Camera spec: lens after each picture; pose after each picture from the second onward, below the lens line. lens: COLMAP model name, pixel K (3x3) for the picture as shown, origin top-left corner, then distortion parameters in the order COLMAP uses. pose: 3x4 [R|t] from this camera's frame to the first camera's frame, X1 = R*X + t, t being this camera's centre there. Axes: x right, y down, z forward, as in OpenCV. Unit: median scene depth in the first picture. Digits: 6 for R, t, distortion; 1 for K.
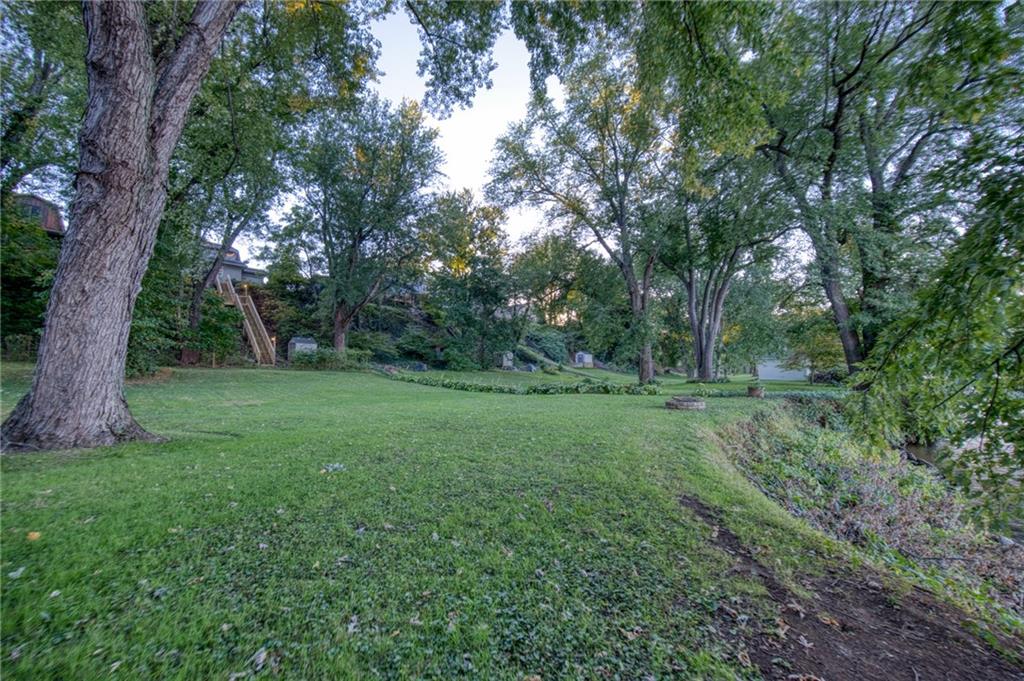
lens RADIAL K [[361.9, 0, 512.2], [0, 361.9, 336.7], [0, 0, 1]] dist [-0.026242, -0.000034]
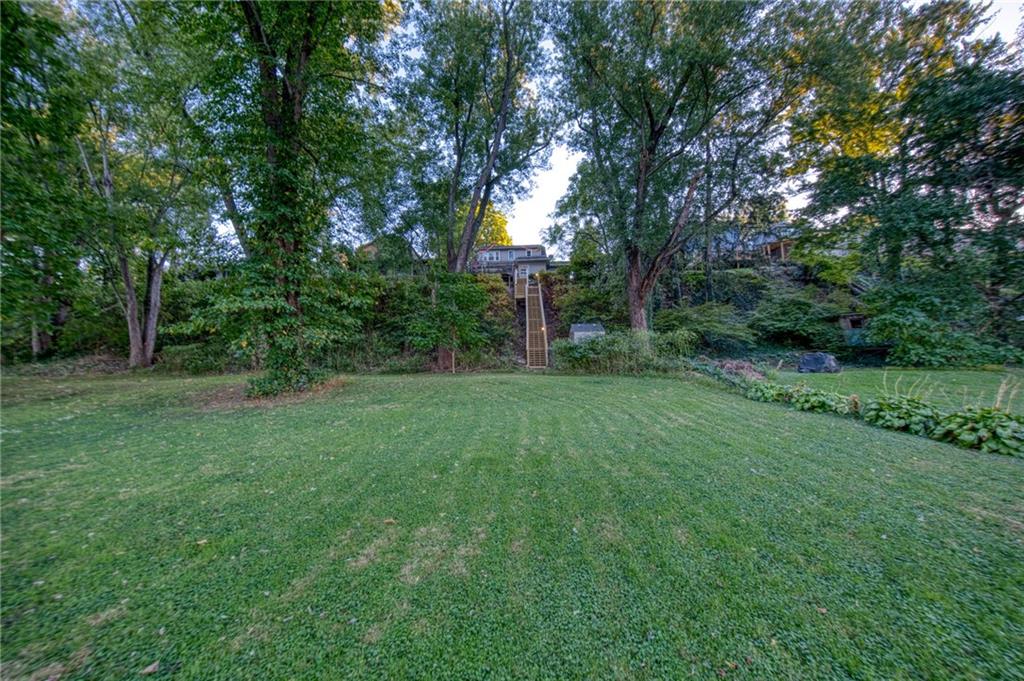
lens RADIAL K [[361.9, 0, 512.2], [0, 361.9, 336.7], [0, 0, 1]] dist [-0.026242, -0.000034]
pose [[0.633577, -0.084924, -0.769005, -0.150808], [0.086266, 0.995514, -0.038864, 0.038101], [0.768855, -0.041716, 0.638060, 0.441822]]
